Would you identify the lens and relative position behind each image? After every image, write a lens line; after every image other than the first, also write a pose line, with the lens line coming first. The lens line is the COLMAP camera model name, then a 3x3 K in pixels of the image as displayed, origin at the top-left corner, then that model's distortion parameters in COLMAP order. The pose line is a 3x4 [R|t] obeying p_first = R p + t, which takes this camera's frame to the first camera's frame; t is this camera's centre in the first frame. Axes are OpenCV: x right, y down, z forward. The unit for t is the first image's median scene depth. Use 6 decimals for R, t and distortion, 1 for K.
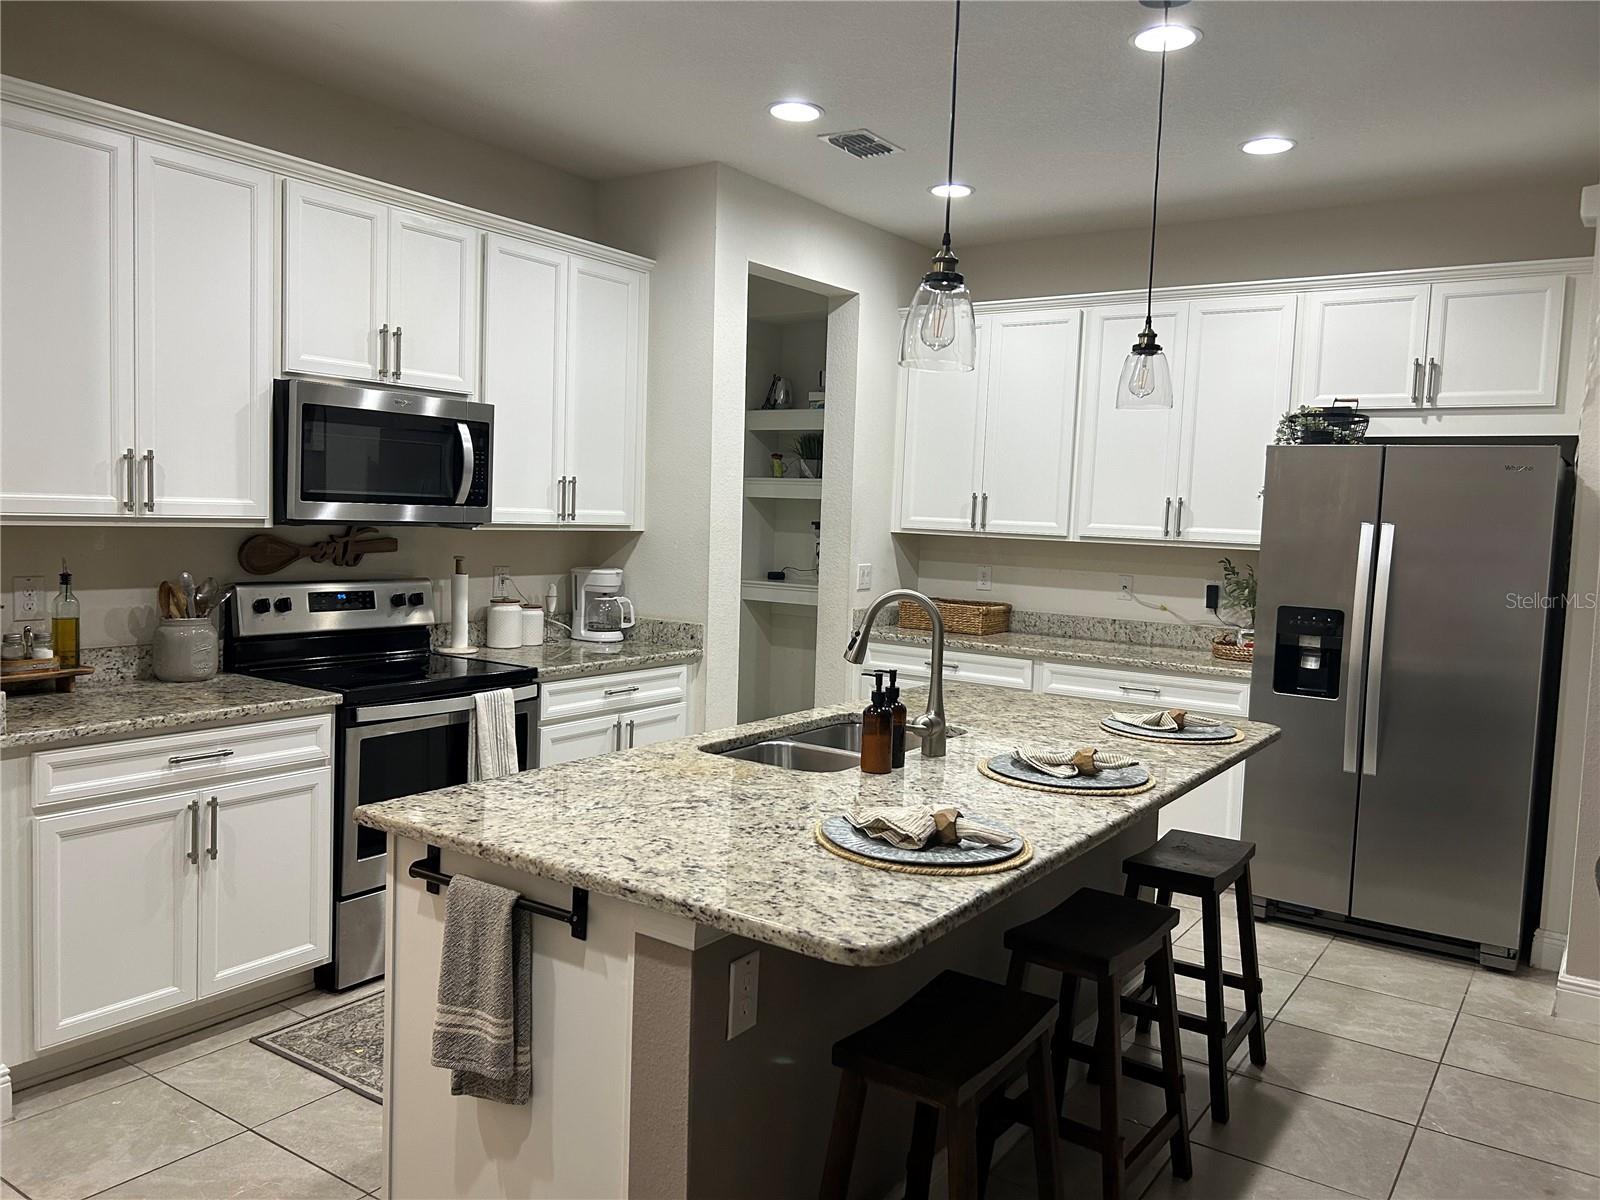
lens RADIAL K [[1218.5, 0, 801.7], [0, 1218.5, 593.4], [0, 0, 1]] dist [0.079343, -0.024720]
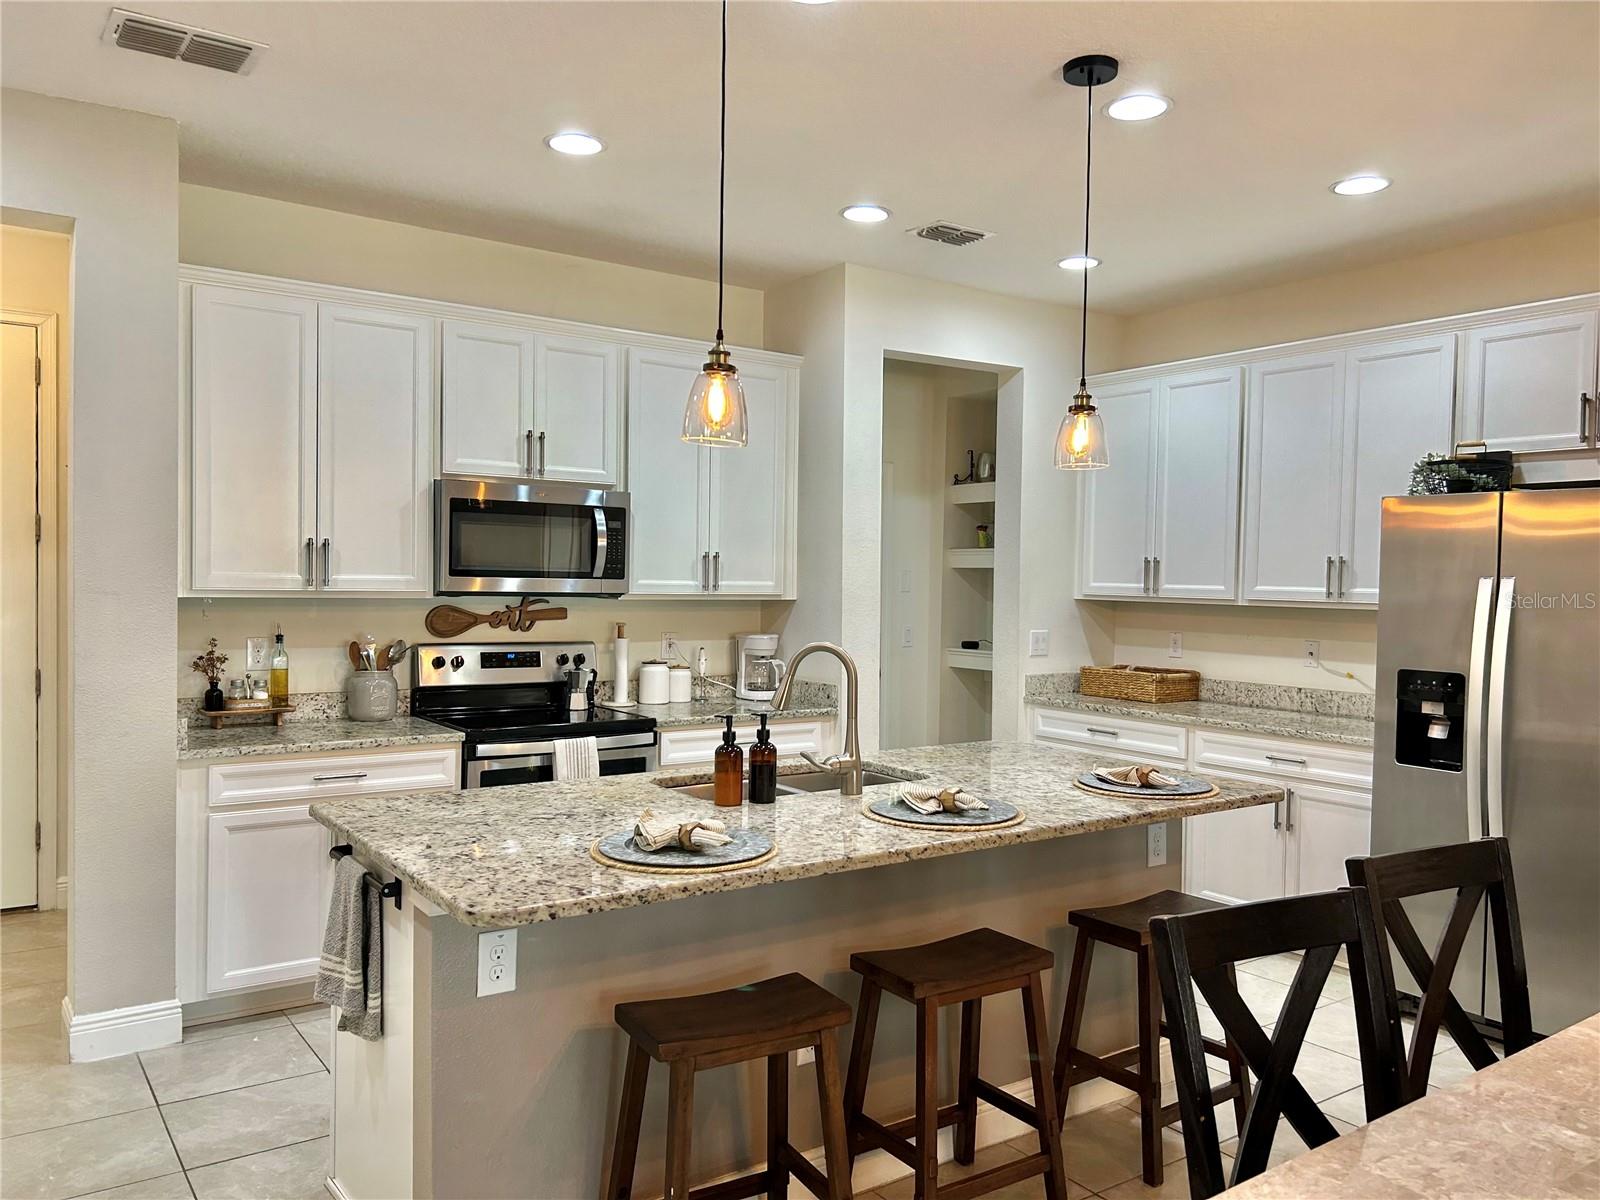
lens RADIAL K [[1218.5, 0, 802.2], [0, 1218.5, 608.2], [0, 0, 1]] dist [0.079343, -0.024720]
pose [[0.940445, -0.012320, -0.339721, 0.292871], [-0.006164, 0.998561, -0.053276, 0.017188], [0.339889, 0.052197, 0.939016, -0.028026]]
